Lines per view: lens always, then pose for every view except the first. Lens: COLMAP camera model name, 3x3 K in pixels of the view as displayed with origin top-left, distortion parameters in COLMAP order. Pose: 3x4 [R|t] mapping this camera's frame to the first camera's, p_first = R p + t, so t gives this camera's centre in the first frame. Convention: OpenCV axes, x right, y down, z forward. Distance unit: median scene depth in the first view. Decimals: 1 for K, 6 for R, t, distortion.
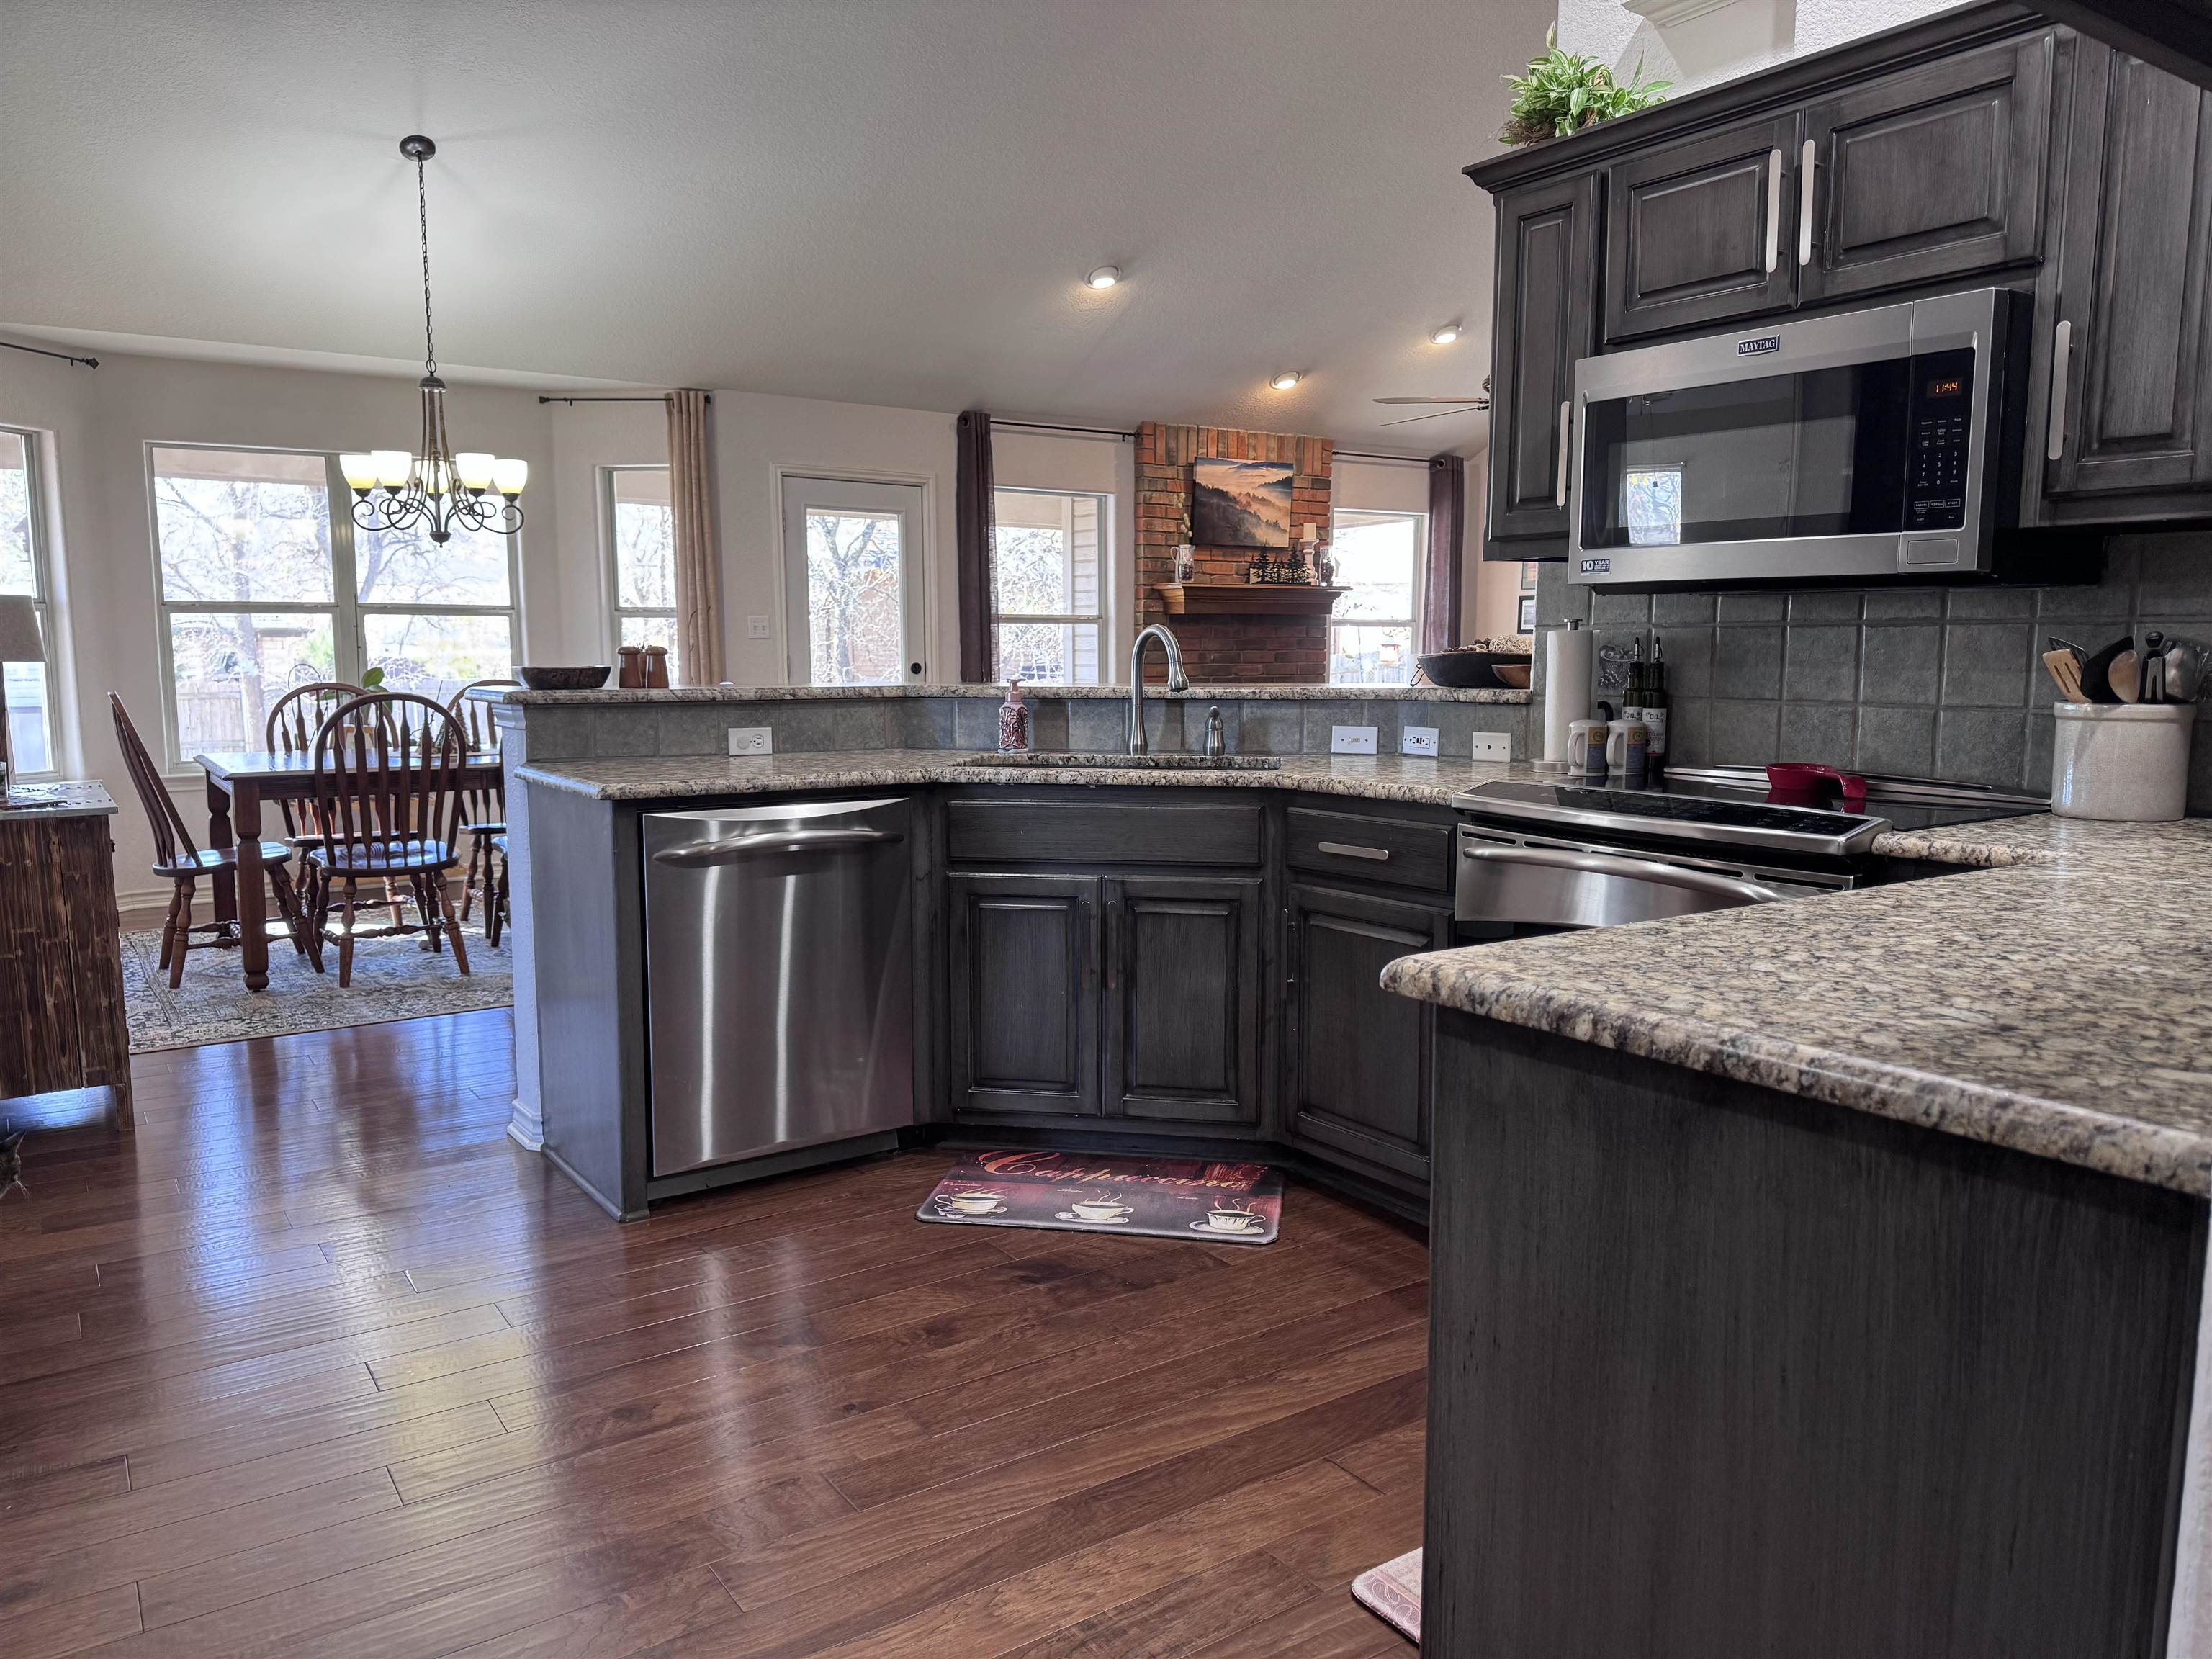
lens RADIAL K [[1540.8, 0, 1096.7], [0, 1540.8, 838.7], [0, 0, 1]] dist [0.049103, -0.060397]
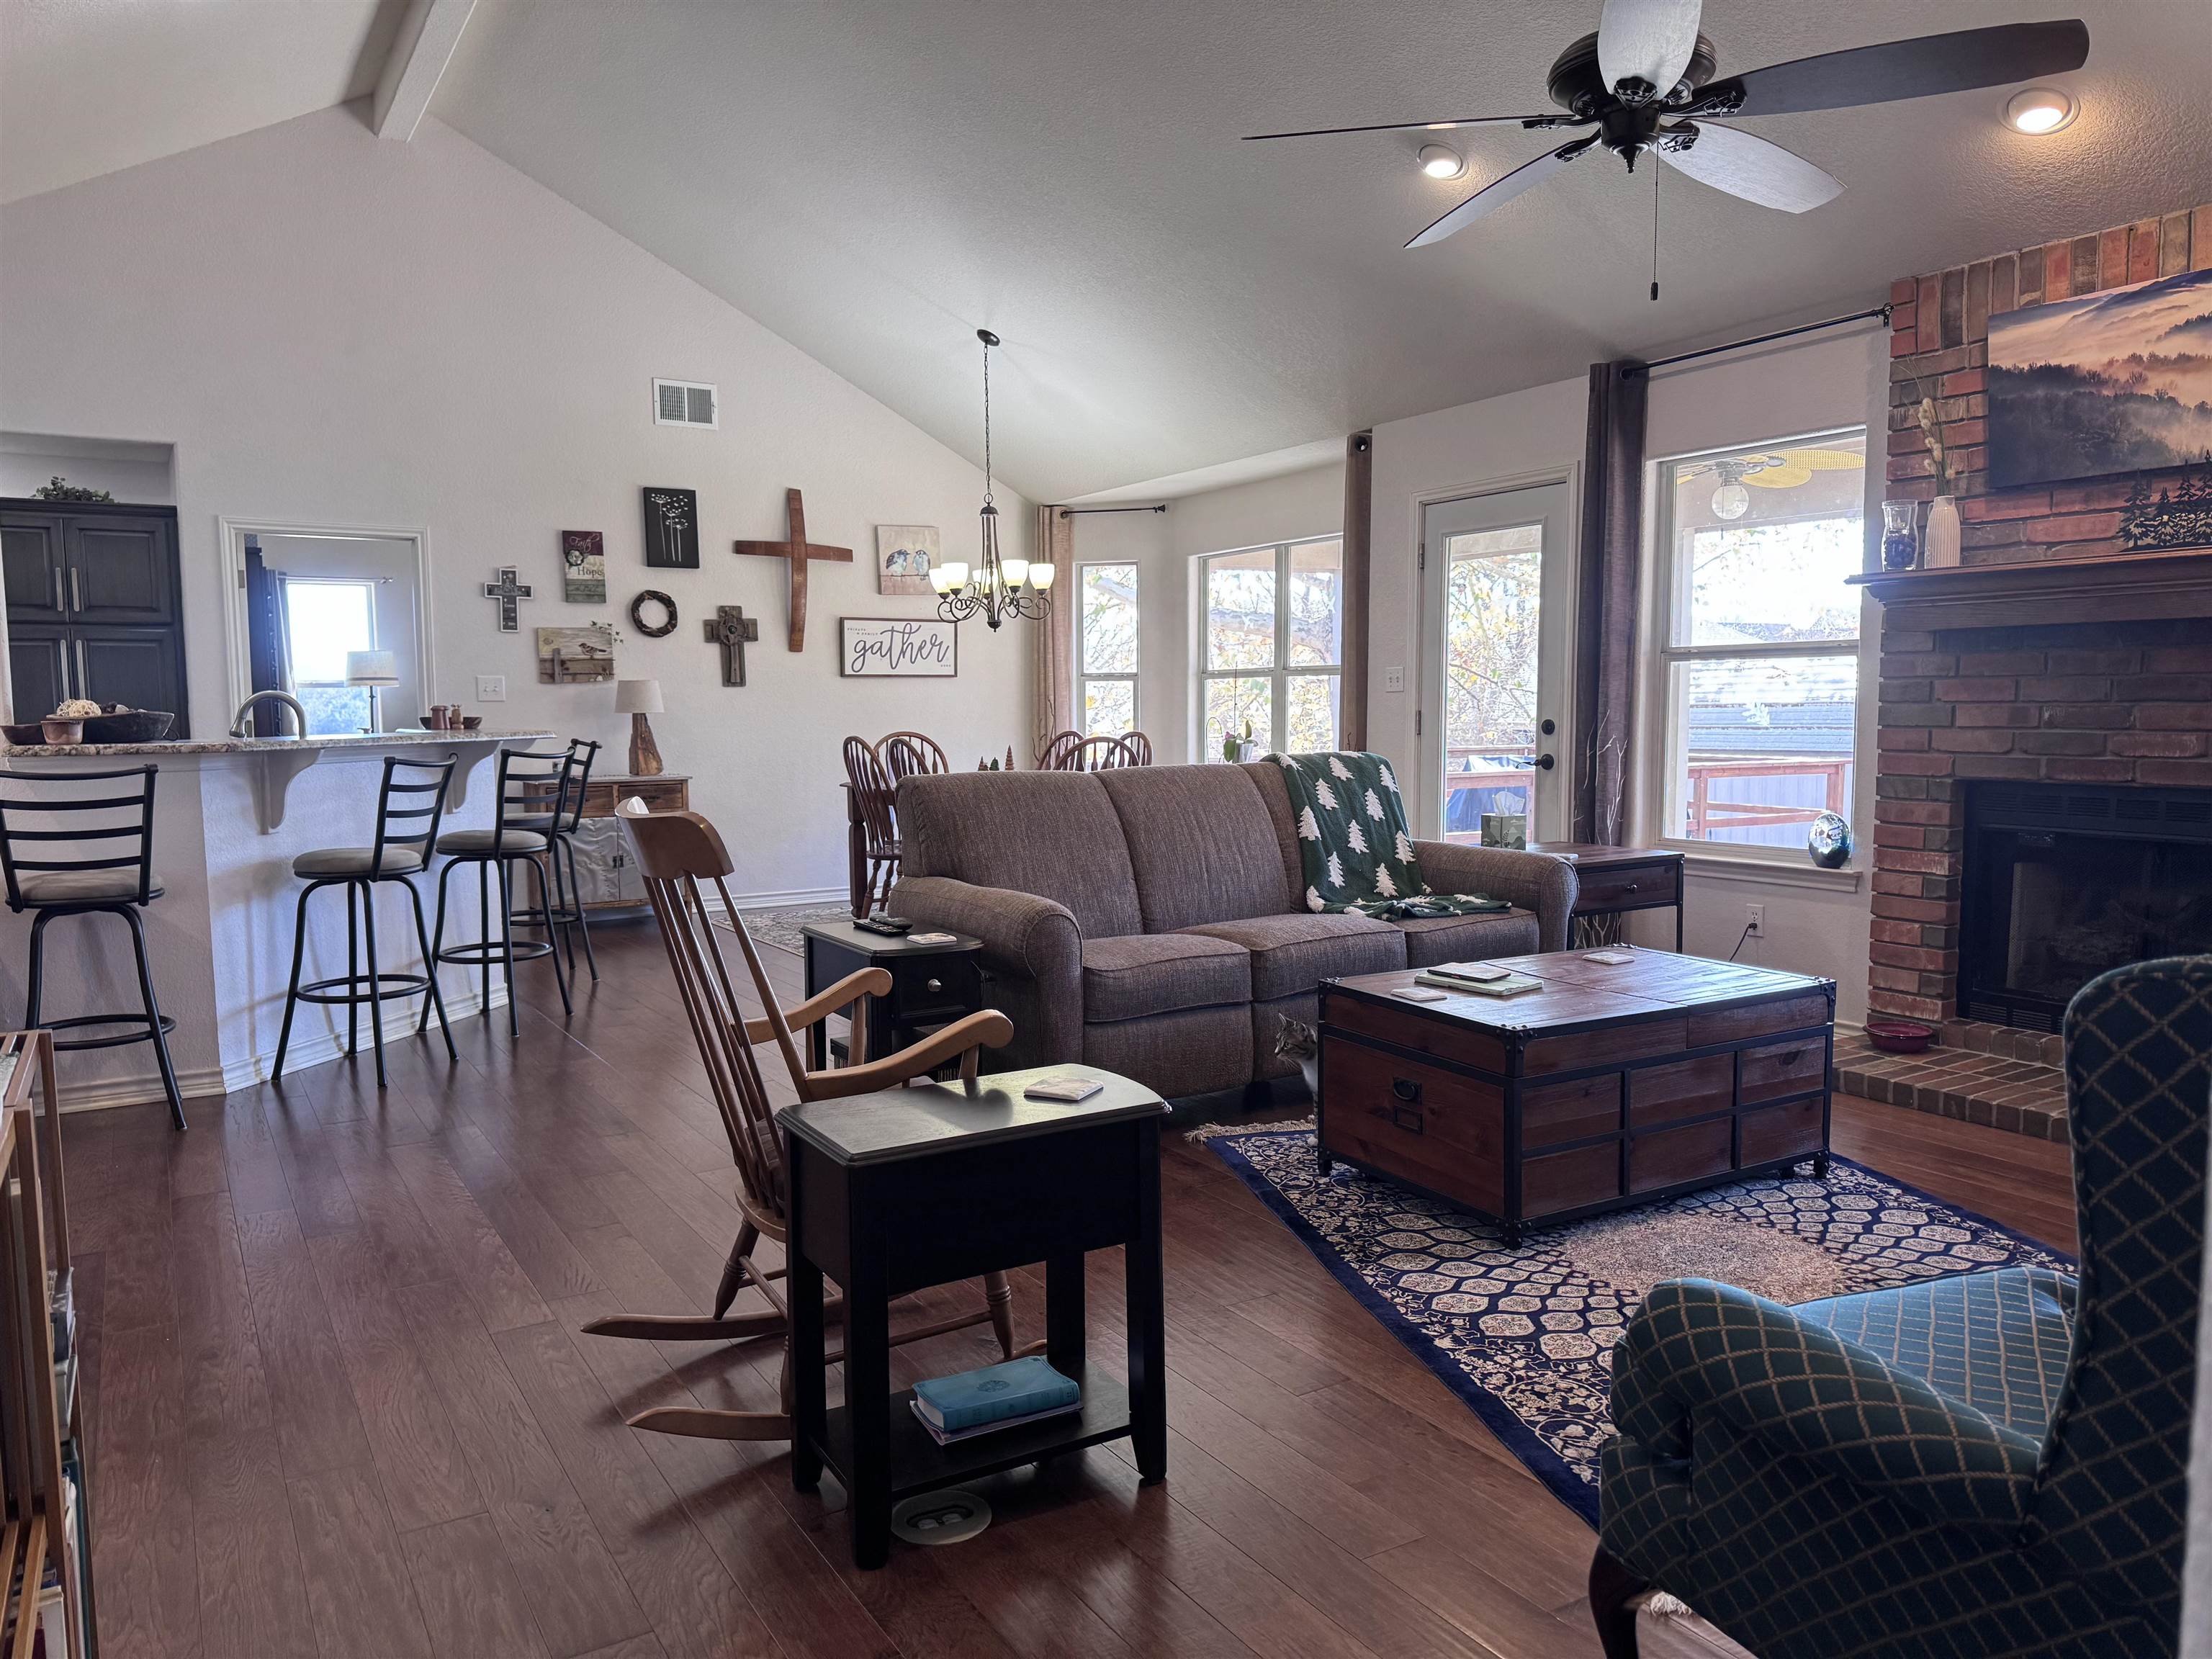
lens RADIAL K [[1540.8, 0, 1112.6], [0, 1540.8, 833.7], [0, 0, 1]] dist [0.049103, -0.060397]
pose [[-0.041208, 0.087694, -0.995295, 0.921074], [-0.109225, 0.989776, 0.091729, -0.150562], [0.993163, 0.112491, -0.031208, 1.171070]]
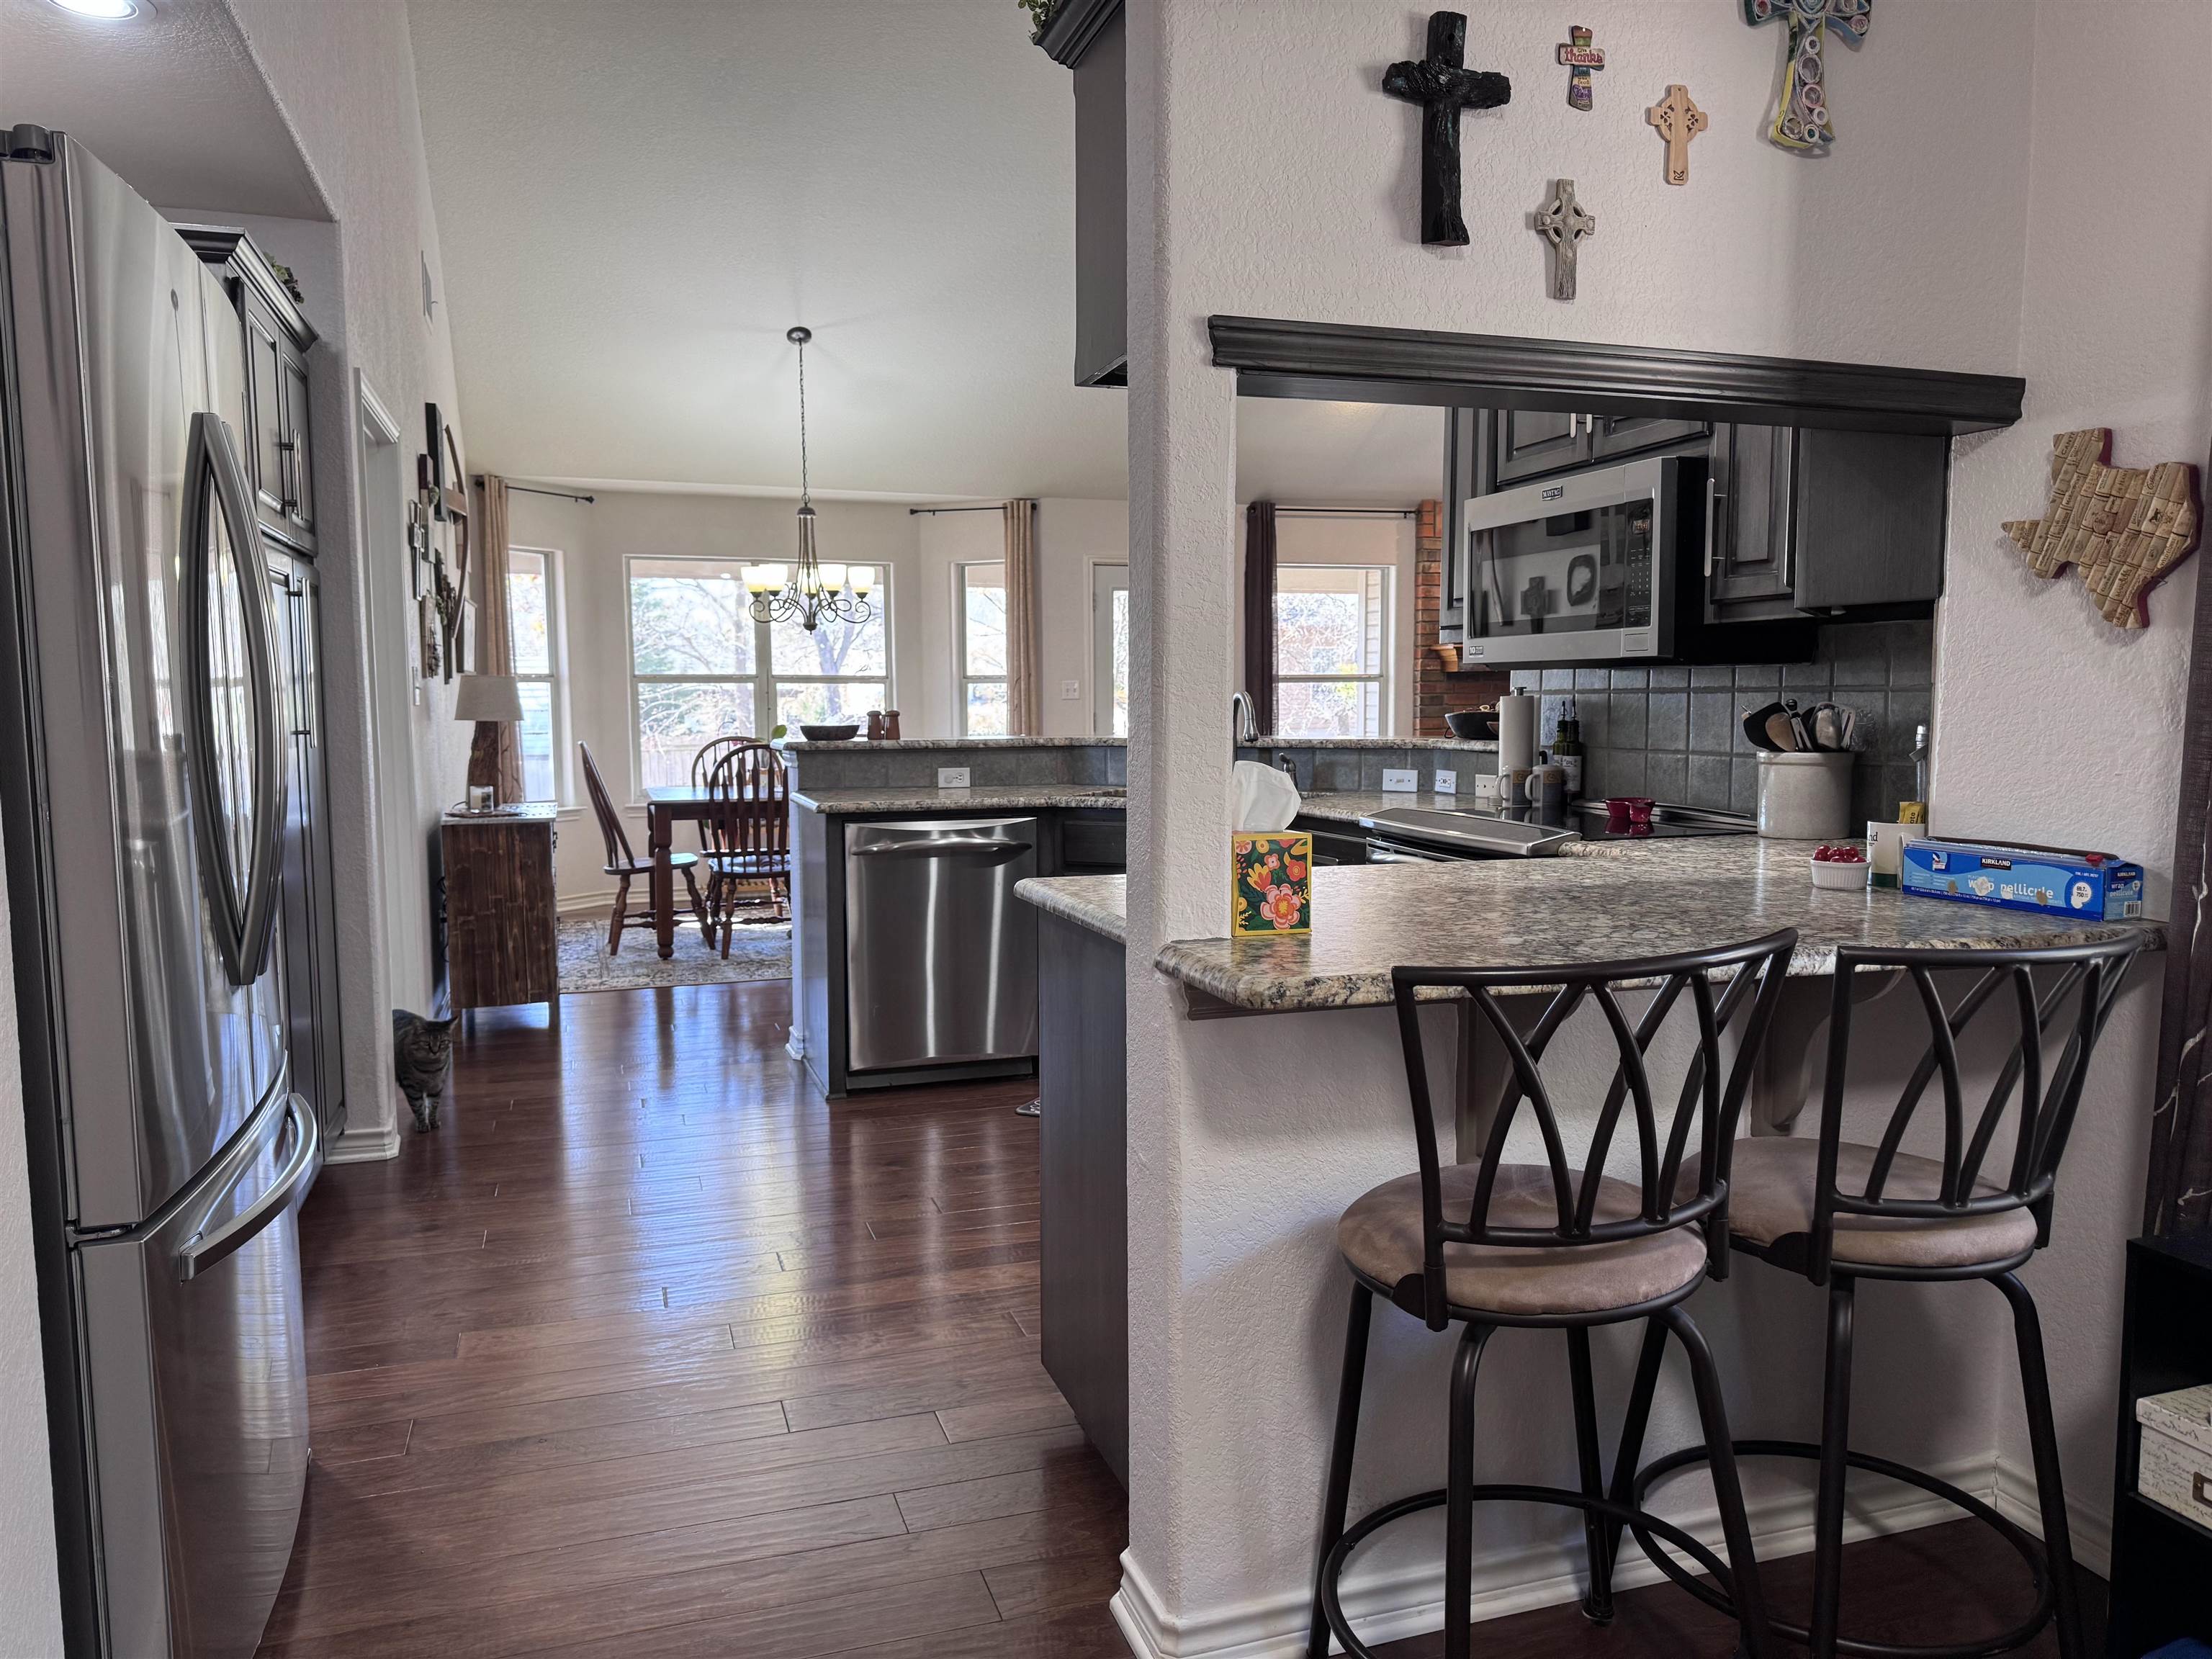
lens RADIAL K [[1540.8, 0, 1116.8], [0, 1540.8, 847.7], [0, 0, 1]] dist [0.049103, -0.060397]
pose [[0.961709, 0.020339, -0.273319, 0.195097], [-0.027802, 0.999338, -0.023461, 0.018452], [0.272661, 0.030162, 0.961637, -0.188452]]
